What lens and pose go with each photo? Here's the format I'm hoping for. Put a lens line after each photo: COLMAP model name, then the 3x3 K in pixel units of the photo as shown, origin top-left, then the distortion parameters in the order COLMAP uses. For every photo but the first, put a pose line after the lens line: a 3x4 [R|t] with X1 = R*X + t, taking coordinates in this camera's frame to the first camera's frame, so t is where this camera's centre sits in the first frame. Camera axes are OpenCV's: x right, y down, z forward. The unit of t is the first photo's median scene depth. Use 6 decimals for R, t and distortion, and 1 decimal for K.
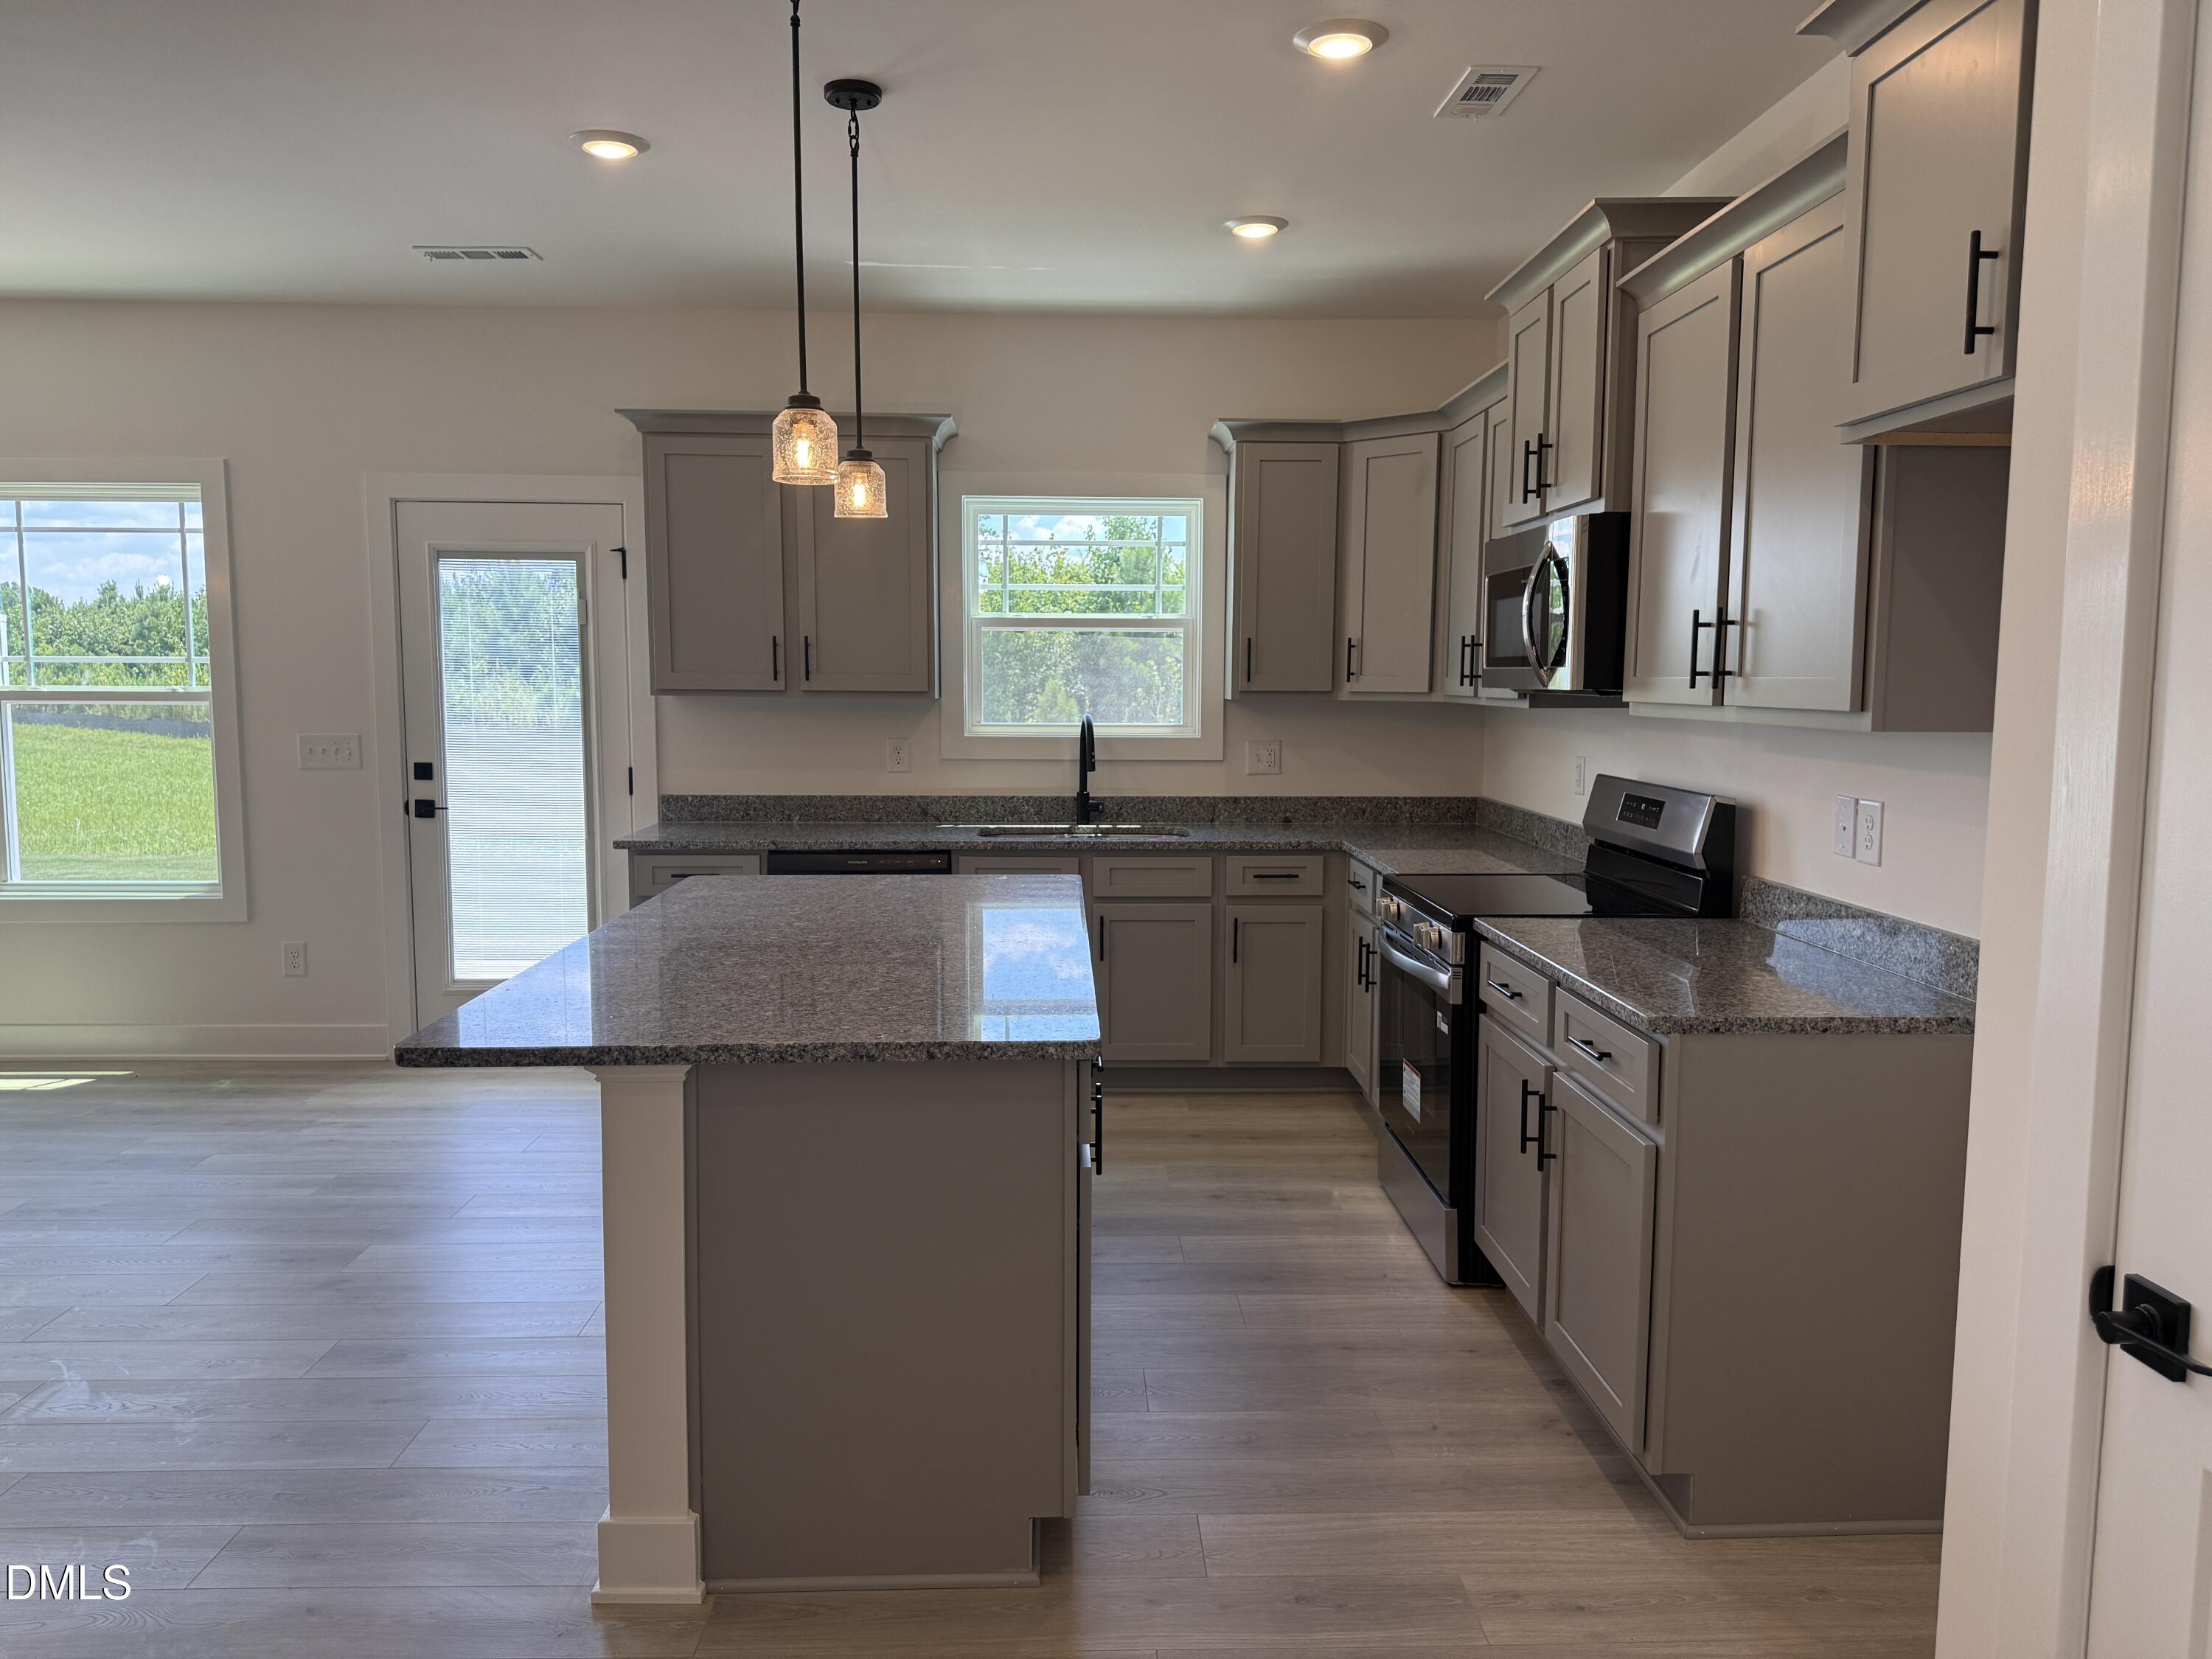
lens RADIAL K [[1572.3, 0, 1108.2], [0, 1572.3, 838.2], [0, 0, 1]] dist [0.058856, -0.067951]
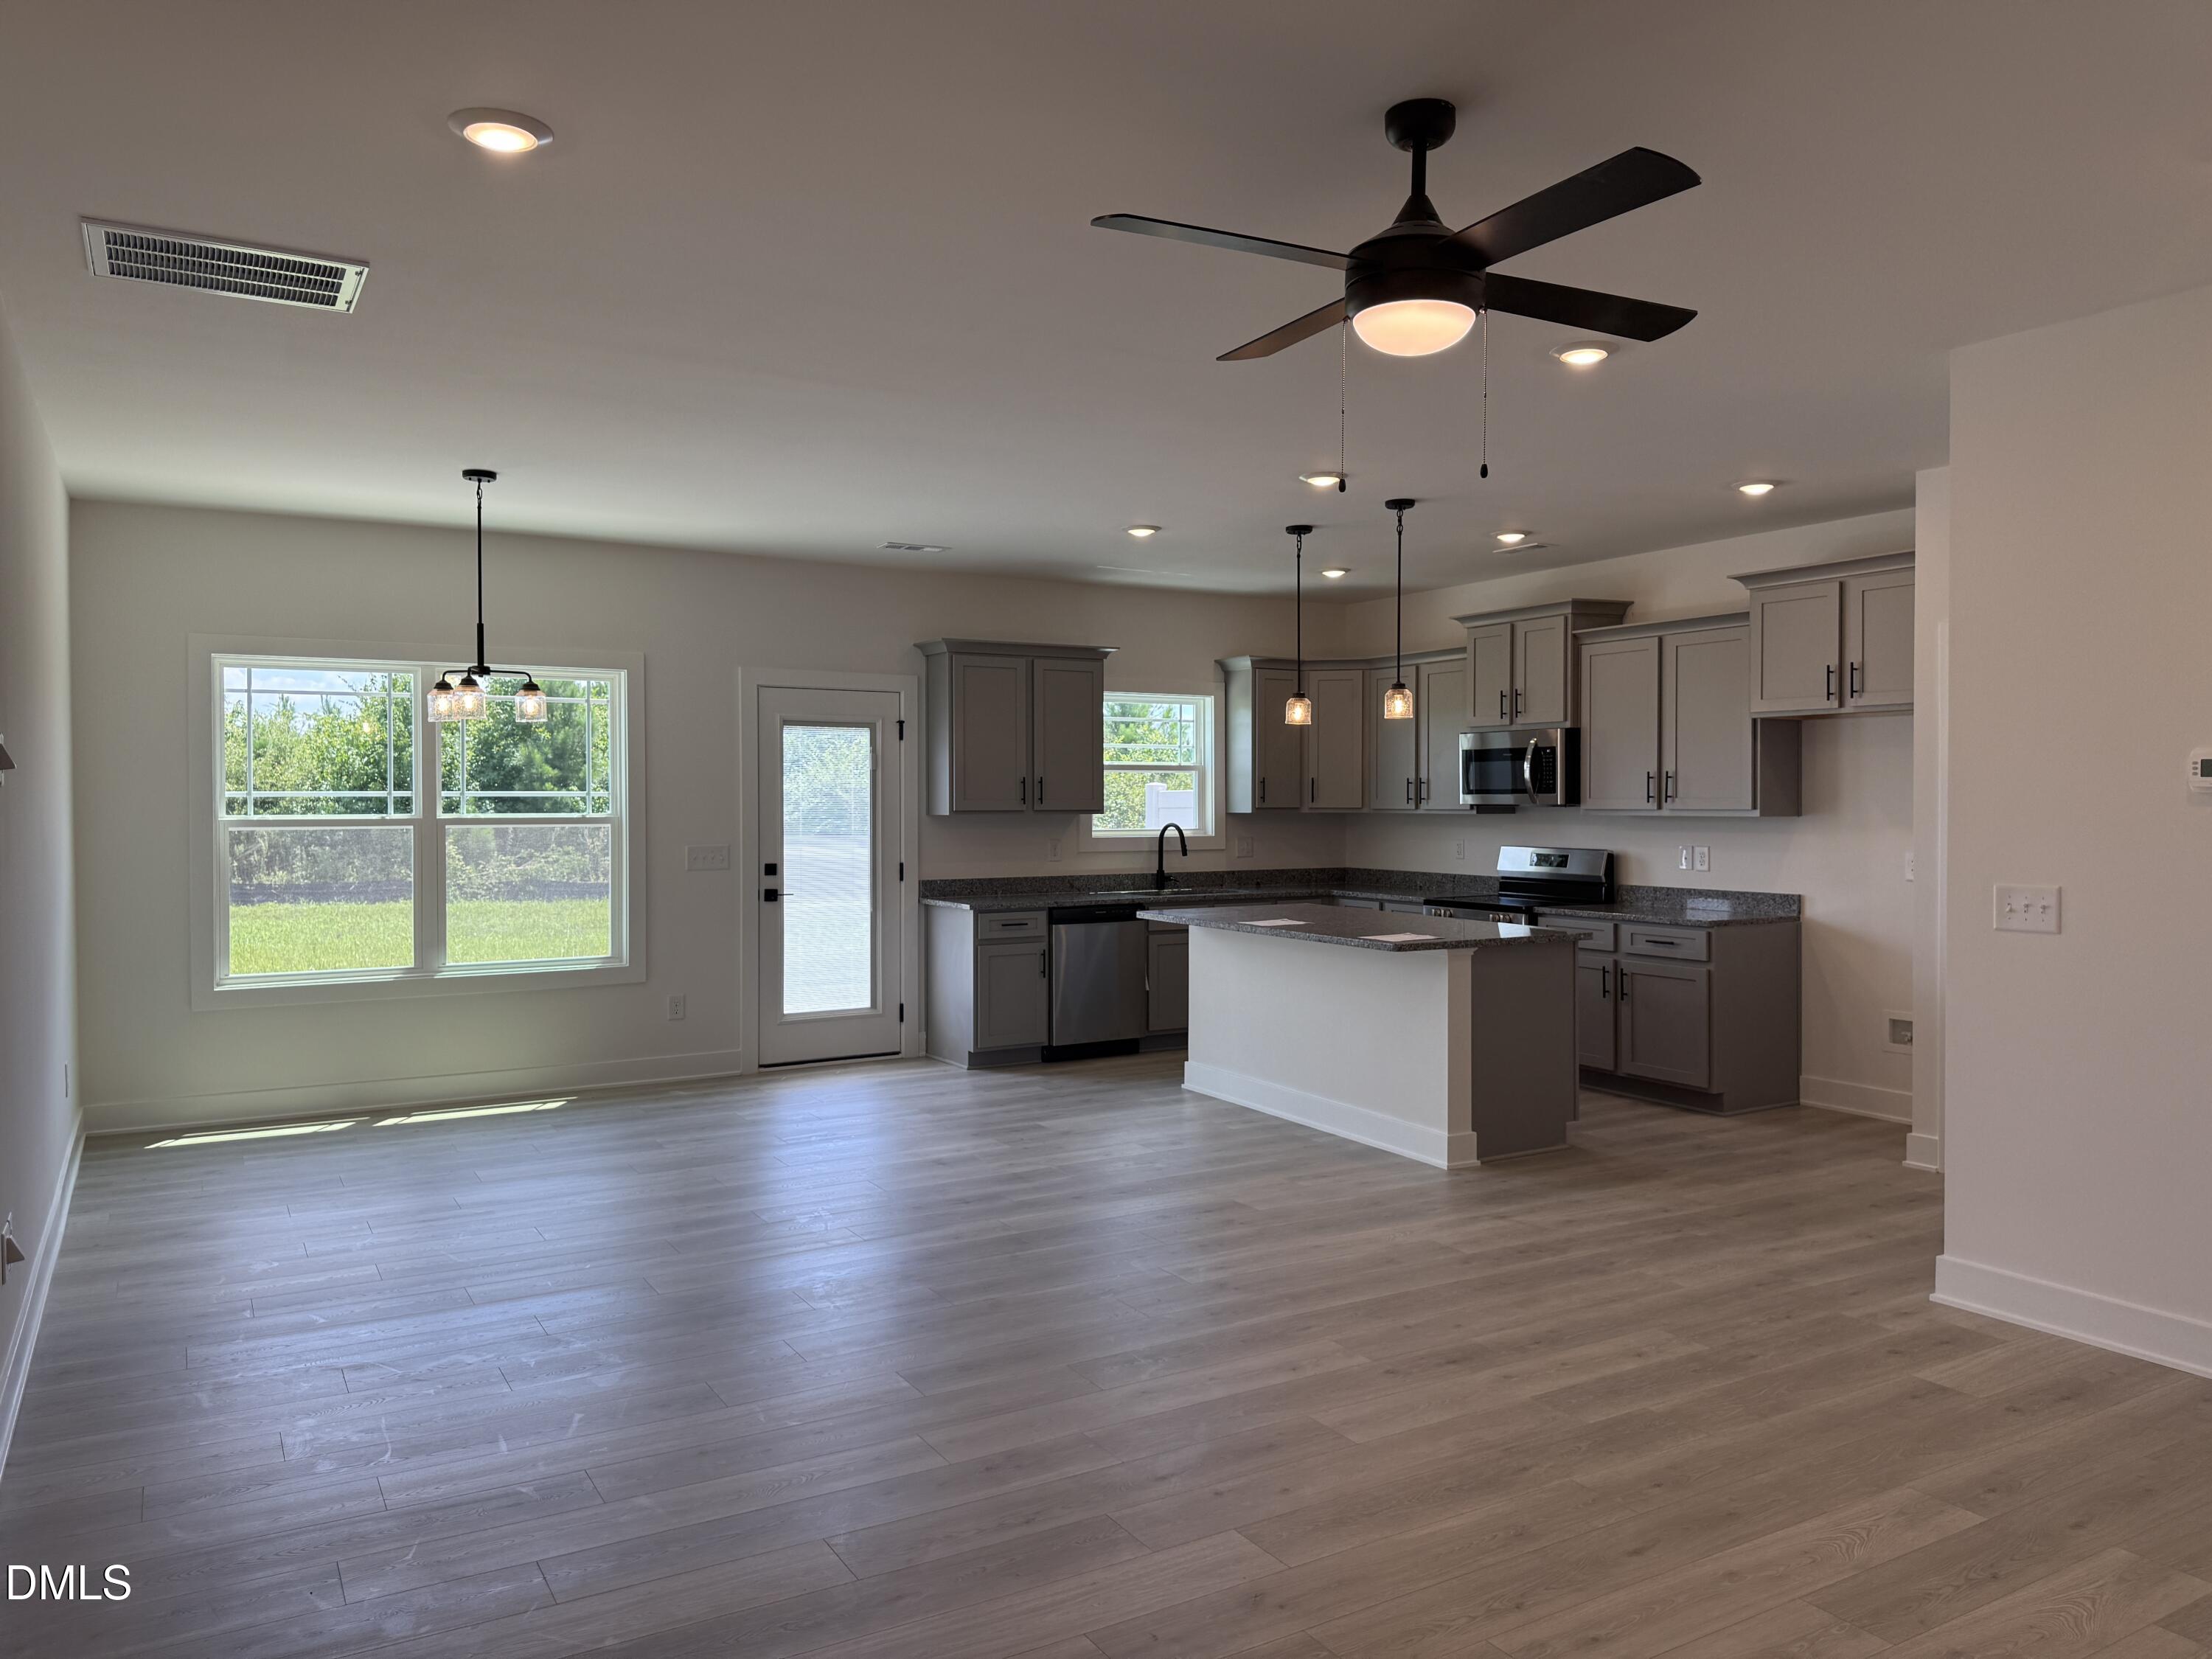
lens RADIAL K [[1572.3, 0, 1108.2], [0, 1572.3, 838.2], [0, 0, 1]] dist [0.058856, -0.067951]
pose [[0.876273, -0.019455, 0.481422, -0.868905], [0.056936, 0.996365, -0.063369, 0.039086], [-0.478439, 0.082939, 0.874195, -0.422488]]
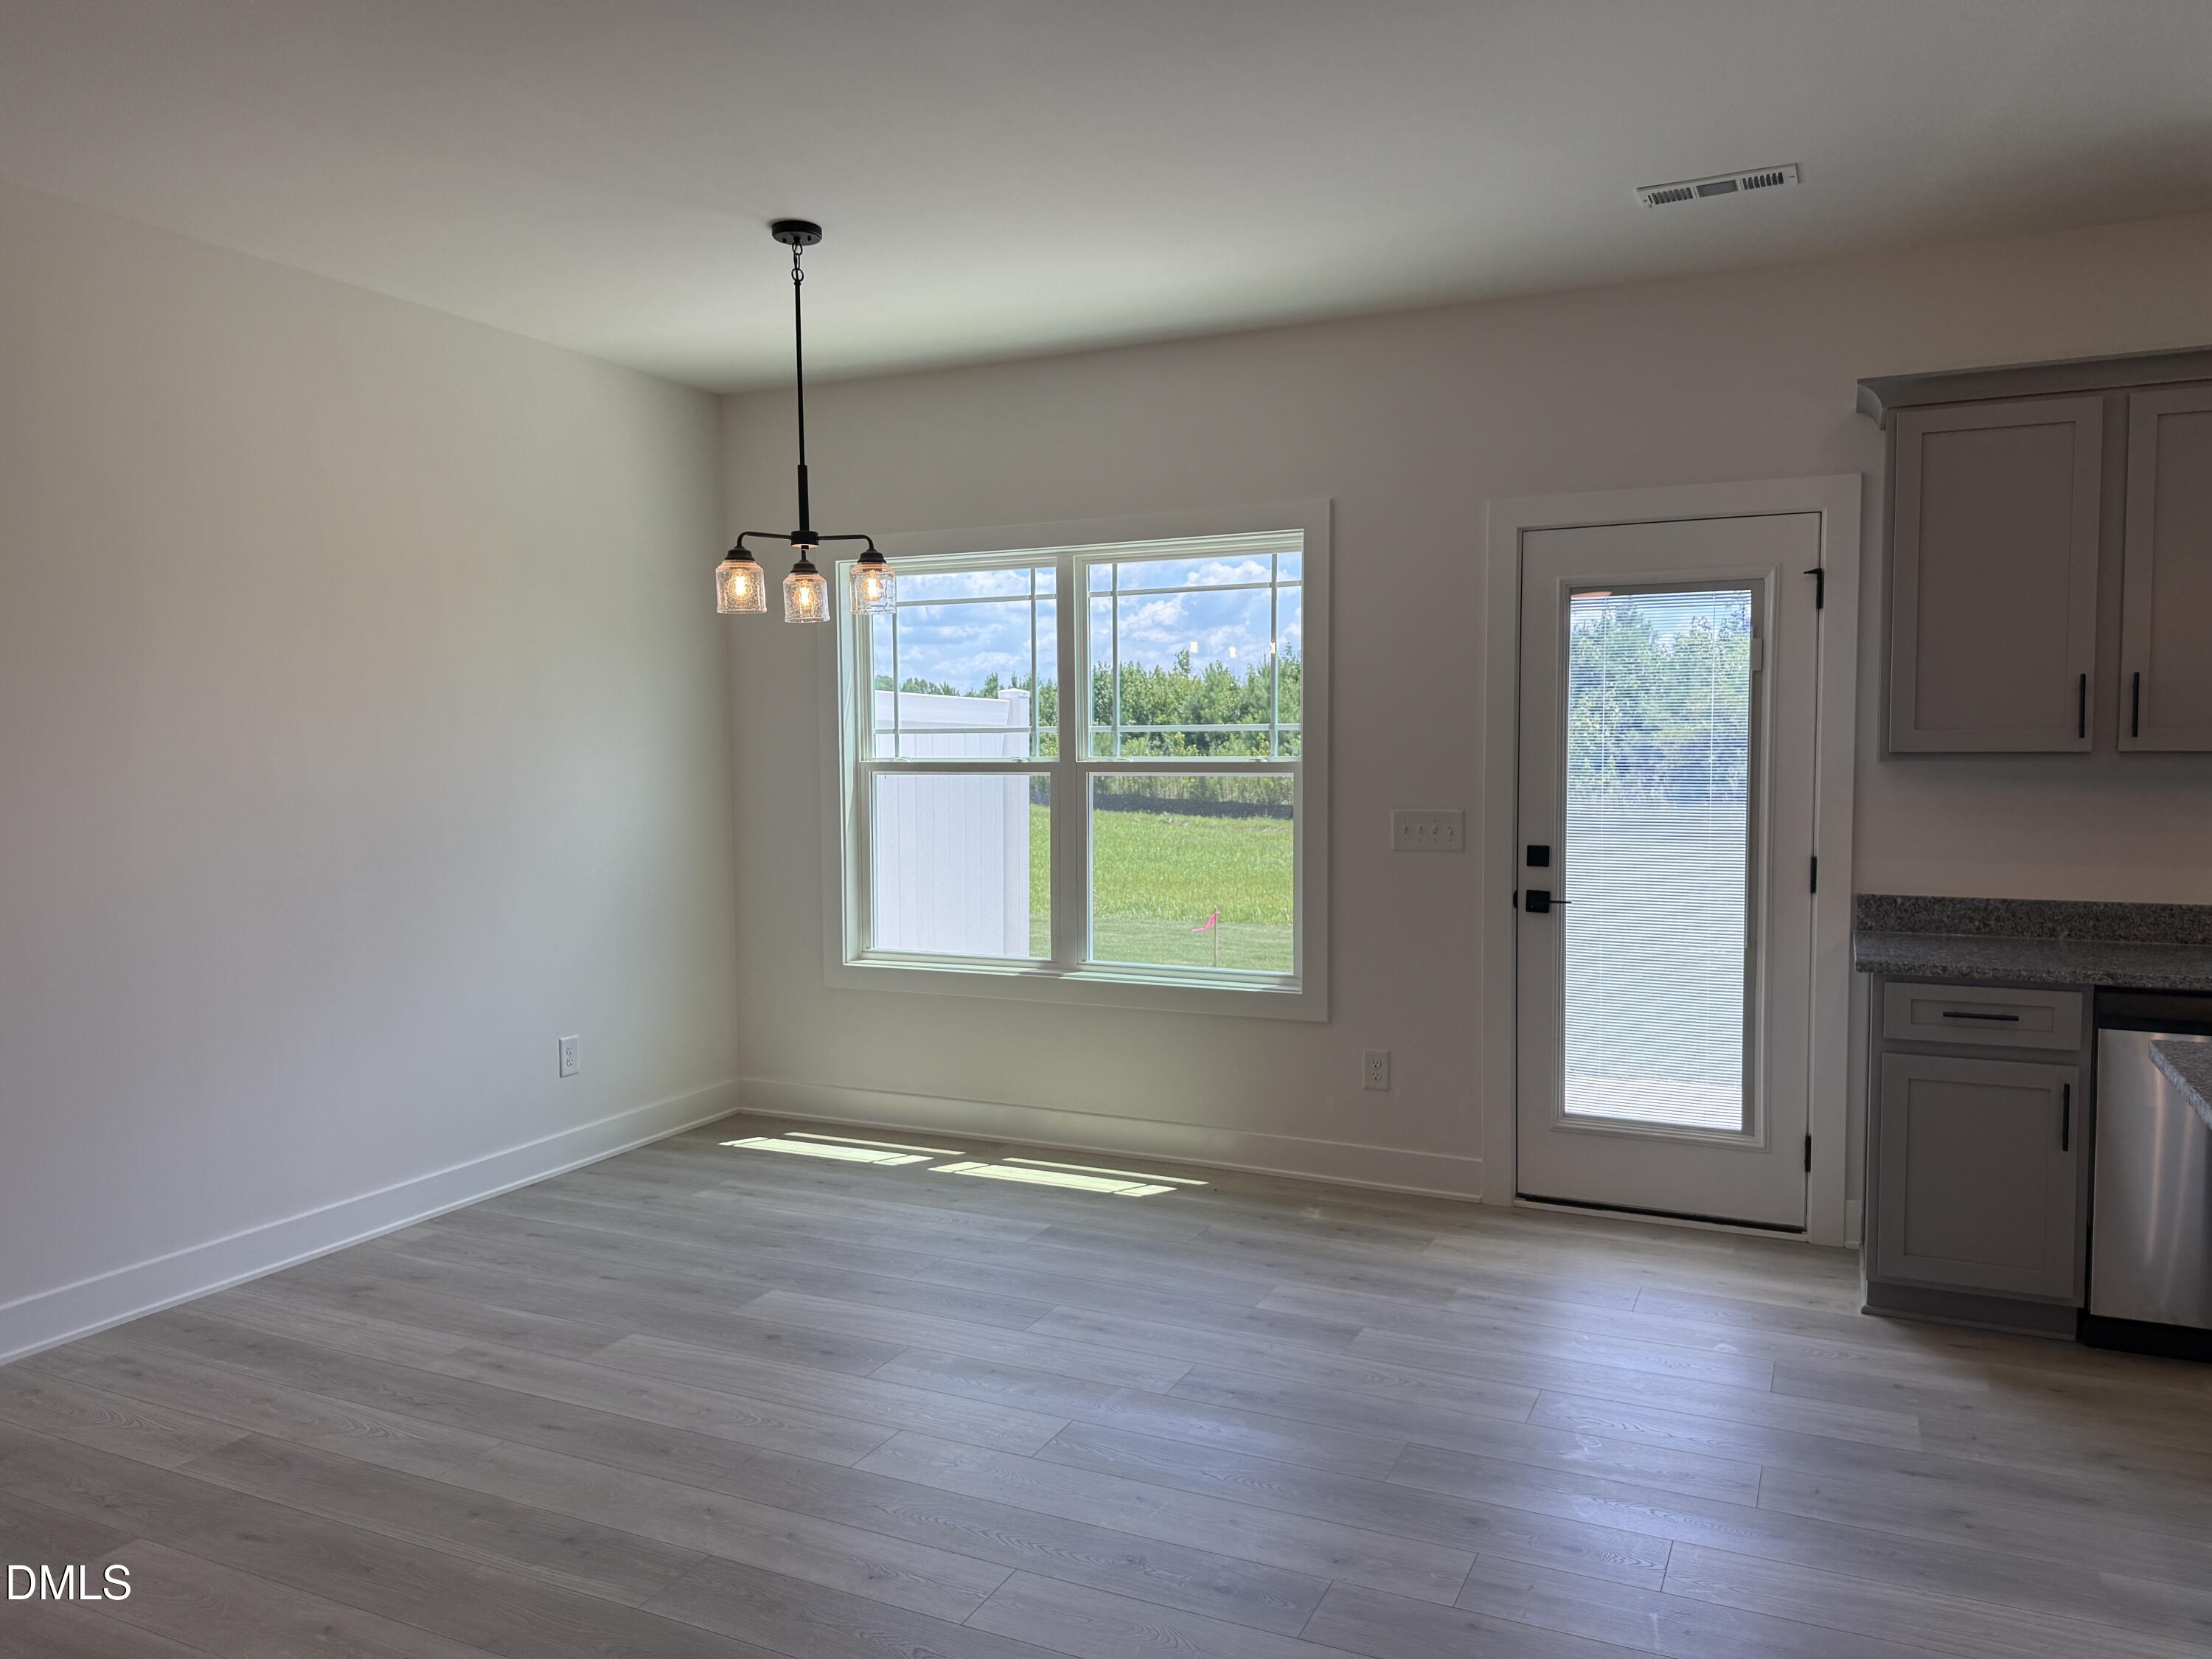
lens RADIAL K [[1572.3, 0, 1108.2], [0, 1572.3, 838.2], [0, 0, 1]] dist [0.058856, -0.067951]
pose [[0.886421, 0.017309, -0.462557, -0.254719], [-0.037542, 0.998697, -0.034571, -0.014976], [0.461356, 0.048009, 0.885915, 0.174322]]
